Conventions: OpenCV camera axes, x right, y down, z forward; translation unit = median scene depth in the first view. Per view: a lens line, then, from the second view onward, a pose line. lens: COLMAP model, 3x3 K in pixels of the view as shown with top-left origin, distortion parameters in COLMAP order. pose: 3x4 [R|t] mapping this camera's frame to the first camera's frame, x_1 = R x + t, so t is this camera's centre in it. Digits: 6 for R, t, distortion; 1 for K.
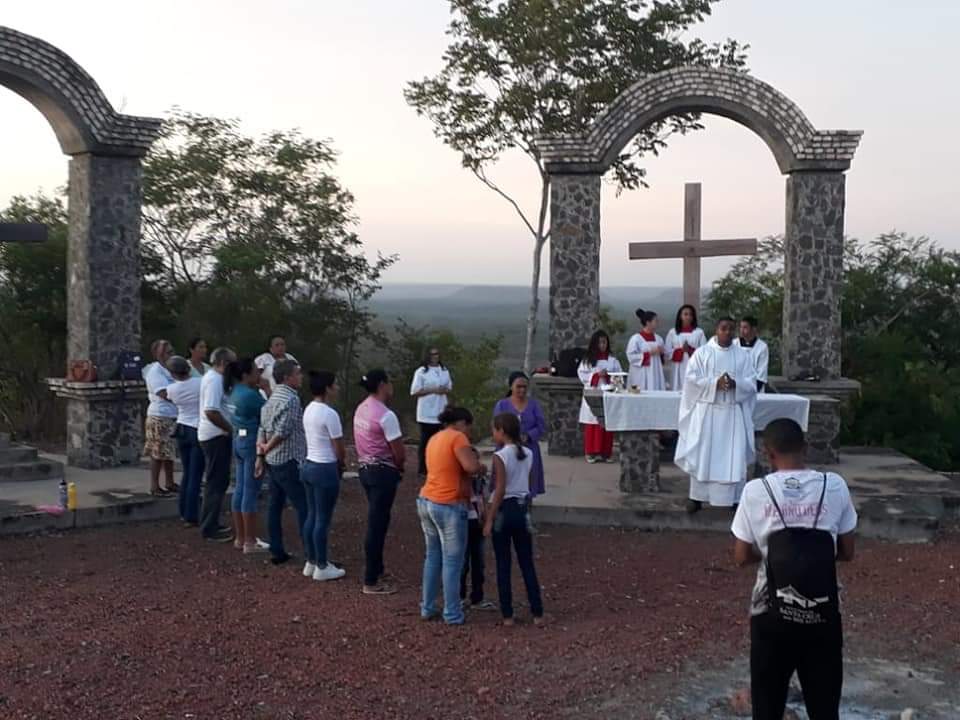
lens RADIAL K [[868.3, 0, 480.0], [0, 868.3, 360.0], [0, 0, 1]] dist [0.040067, -0.151459]
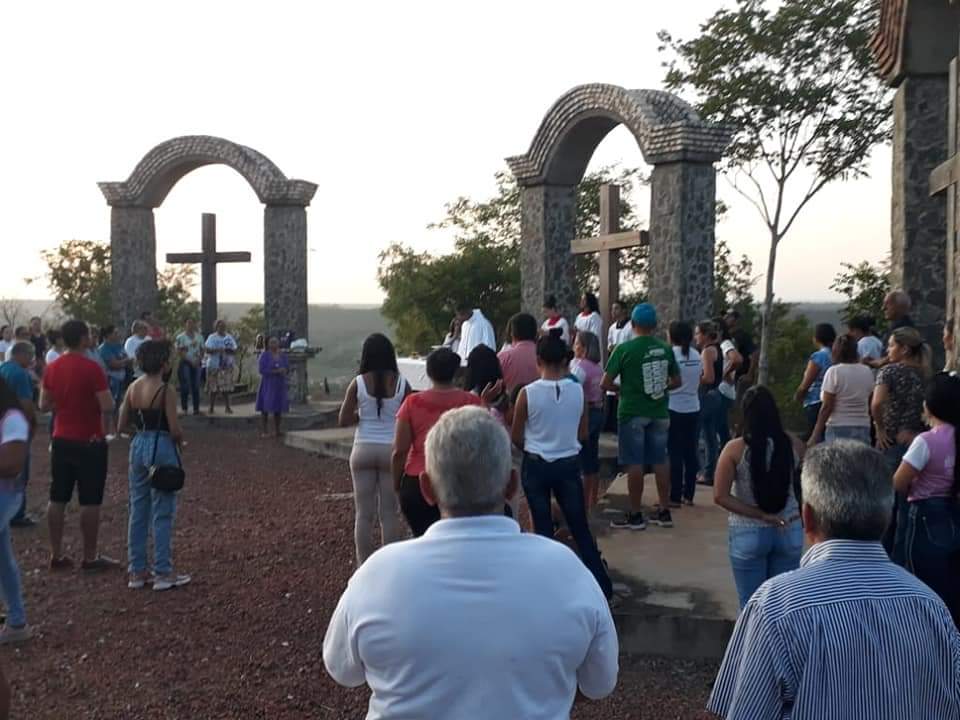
lens RADIAL K [[868.3, 0, 480.0], [0, 868.3, 360.0], [0, 0, 1]] dist [0.040067, -0.151459]
pose [[0.757890, 0.028563, -0.651757, 0.893329], [-0.030562, 0.999499, 0.008264, 0.020419], [0.651666, 0.013656, 0.758383, 0.045507]]
